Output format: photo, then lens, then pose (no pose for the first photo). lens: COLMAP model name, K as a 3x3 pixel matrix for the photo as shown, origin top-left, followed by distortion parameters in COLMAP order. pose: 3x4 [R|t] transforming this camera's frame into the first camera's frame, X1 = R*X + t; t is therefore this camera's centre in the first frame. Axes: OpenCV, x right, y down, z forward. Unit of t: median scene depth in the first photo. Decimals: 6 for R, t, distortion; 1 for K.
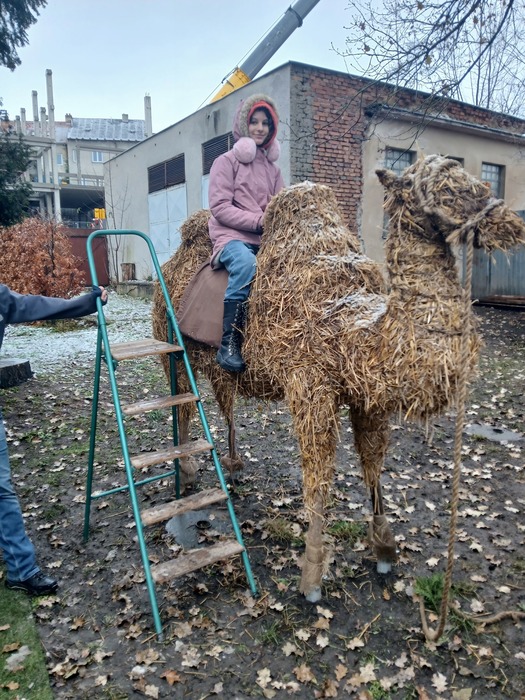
lens RADIAL K [[524.4, 0, 253.5], [0, 524.4, 351.4], [0, 0, 1]] dist [0.033886, -0.072771]
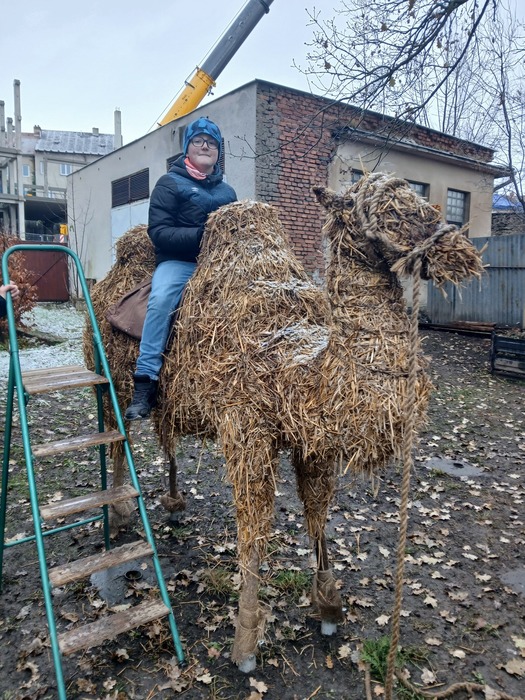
lens RADIAL K [[530.0, 0, 253.2], [0, 530.0, 352.5], [0, 0, 1]] dist [0.030892, -0.071035]
pose [[0.998211, 0.018826, 0.056749, 0.051550], [-0.016897, 0.999269, -0.034288, -0.021997], [-0.057353, 0.033268, 0.997800, 0.077493]]
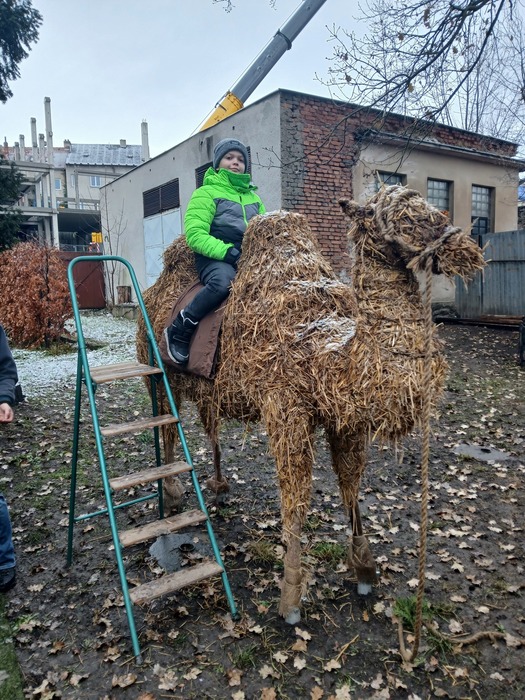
lens RADIAL K [[526.9, 0, 251.7], [0, 526.9, 349.5], [0, 0, 1]] dist [0.033127, -0.074152]
pose [[0.999958, -0.009140, -0.000986, 0.033702], [0.009089, 0.999021, -0.043299, -0.002529], [0.001381, 0.043288, 0.999062, -0.022280]]
